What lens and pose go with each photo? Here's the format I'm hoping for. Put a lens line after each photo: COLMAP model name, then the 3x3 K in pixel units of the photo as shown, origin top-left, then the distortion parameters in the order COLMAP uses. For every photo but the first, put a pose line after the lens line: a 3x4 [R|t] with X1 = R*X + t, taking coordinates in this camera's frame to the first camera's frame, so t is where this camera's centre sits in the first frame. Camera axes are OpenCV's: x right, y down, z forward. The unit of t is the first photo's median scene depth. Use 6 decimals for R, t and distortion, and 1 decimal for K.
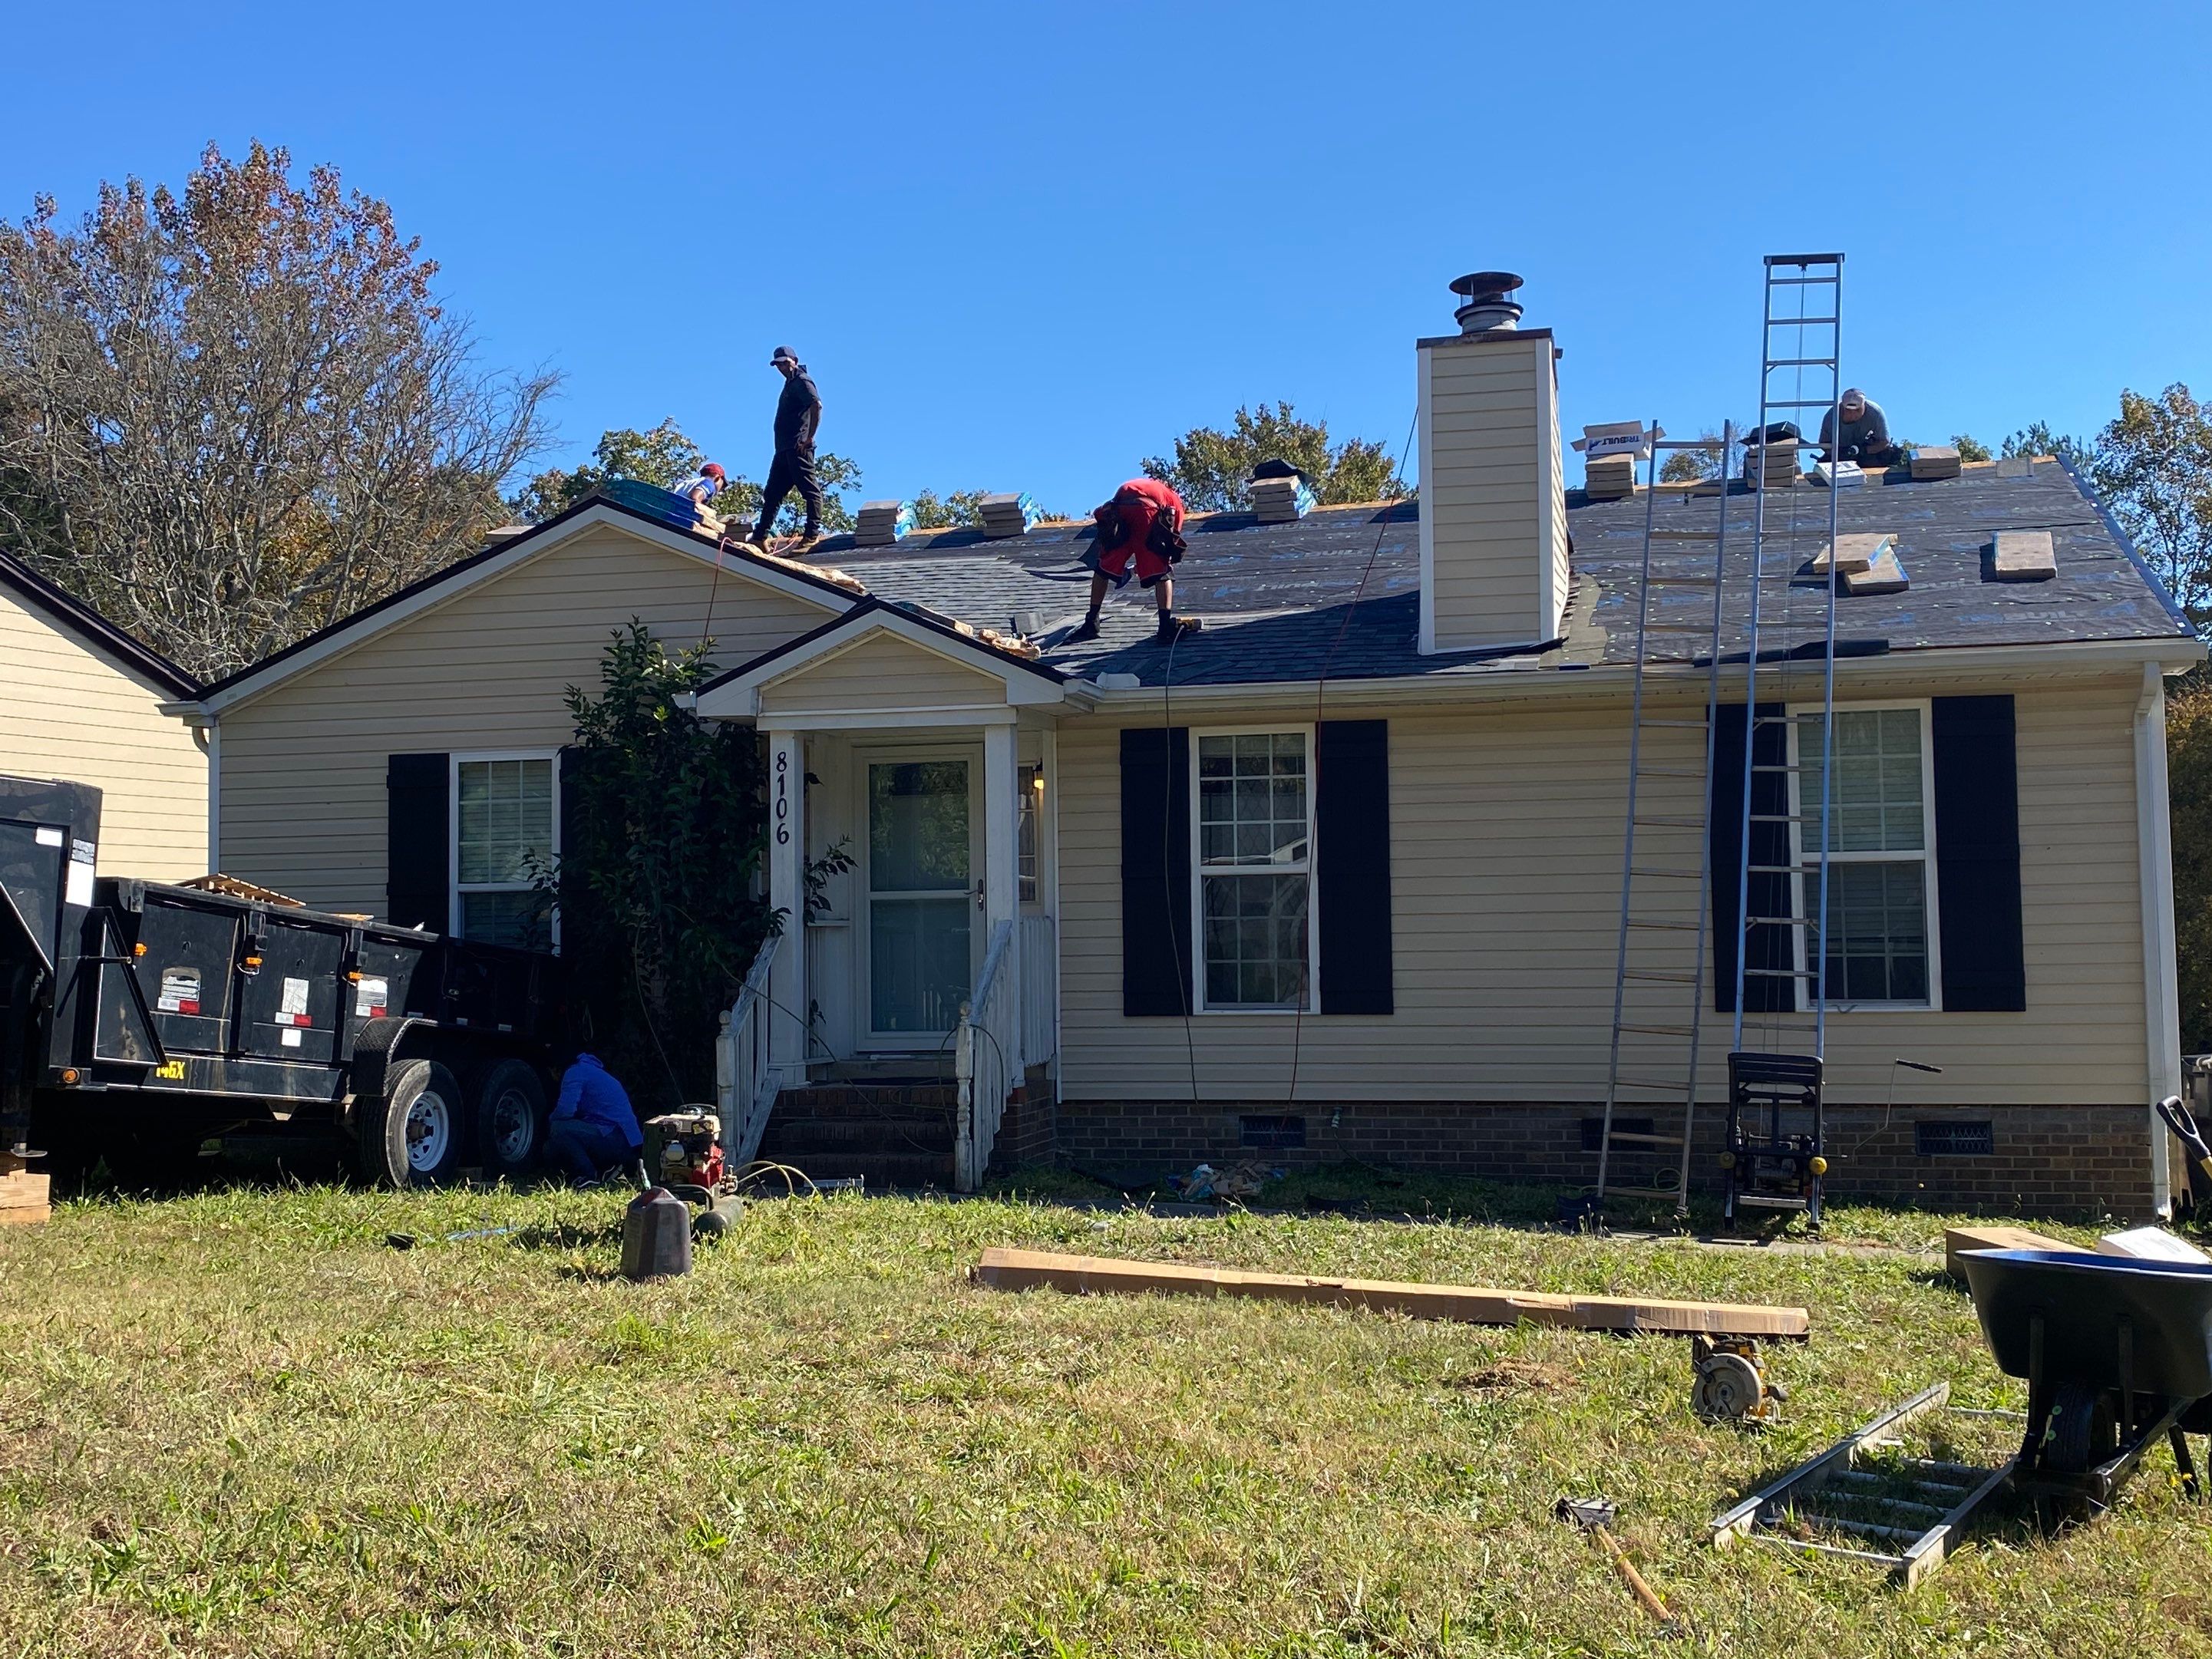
lens RADIAL K [[2419.7, 0, 1110.4], [0, 2419.7, 808.6], [0, 0, 1]] dist [0.087169, 0.000000]
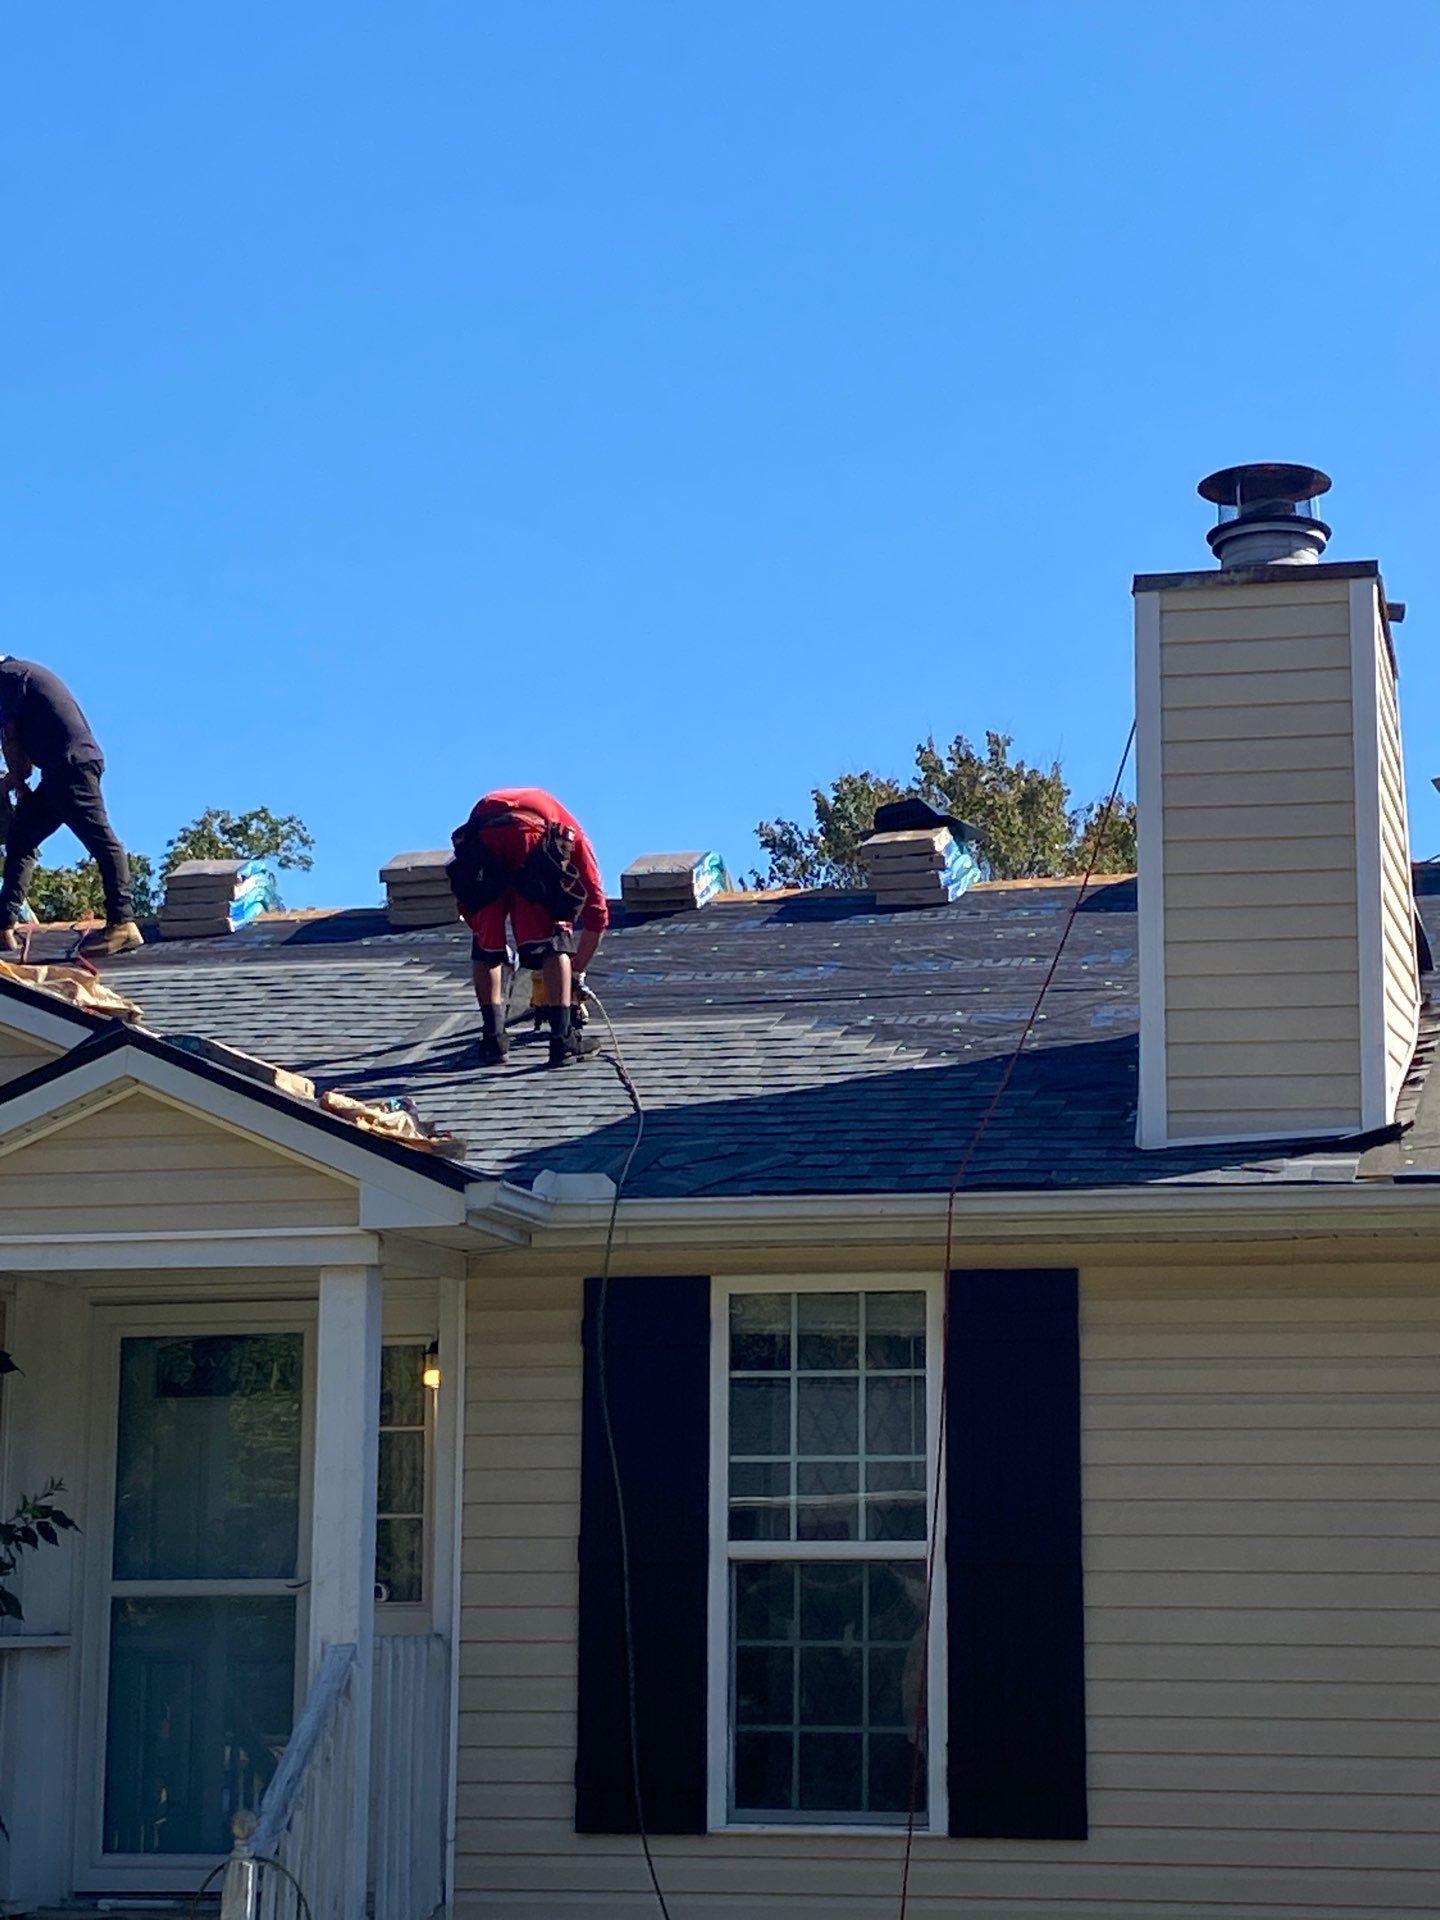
lens RADIAL K [[3946.4, 0, 741.1], [0, 3946.4, 858.8], [0, 0, 1]] dist [0.109883, 0.000000]
pose [[0.999856, 0.016788, -0.002577, 0.040759], [-0.016983, 0.990444, -0.136866, -0.005674], [0.000254, 0.136890, 0.990586, 0.123166]]
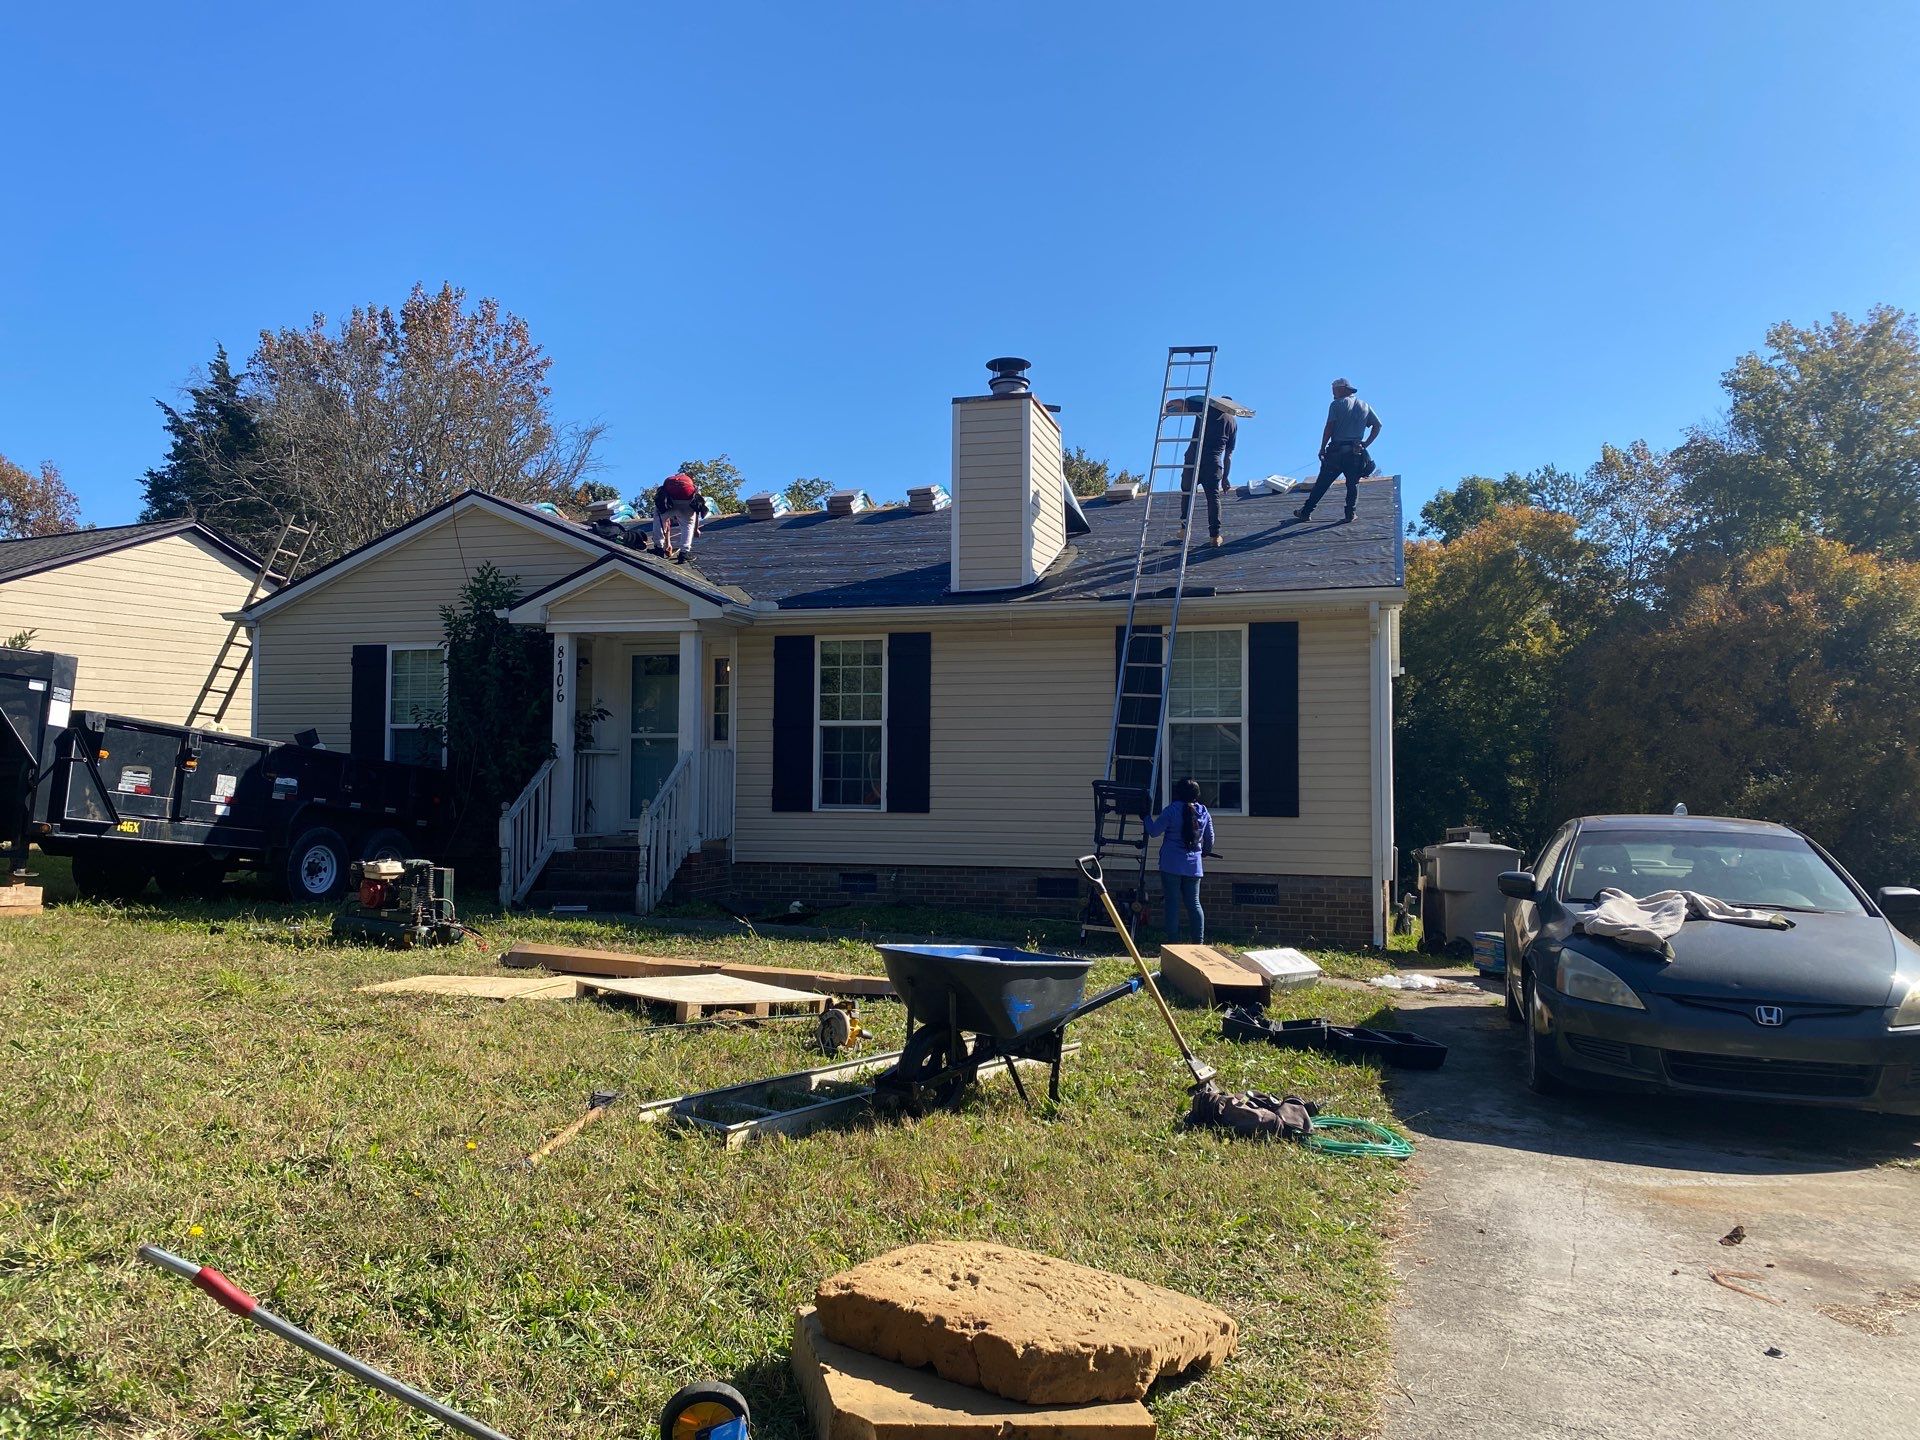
lens RADIAL K [[1476.4, 0, 954.8], [0, 1476.4, 720.1], [0, 0, 1]] dist [0.072678, -0.073104]
pose [[0.998430, 0.018140, -0.052997, 0.184167], [-0.017316, 0.999723, 0.015970, 0.006253], [0.053272, -0.015027, 0.998467, 0.010973]]
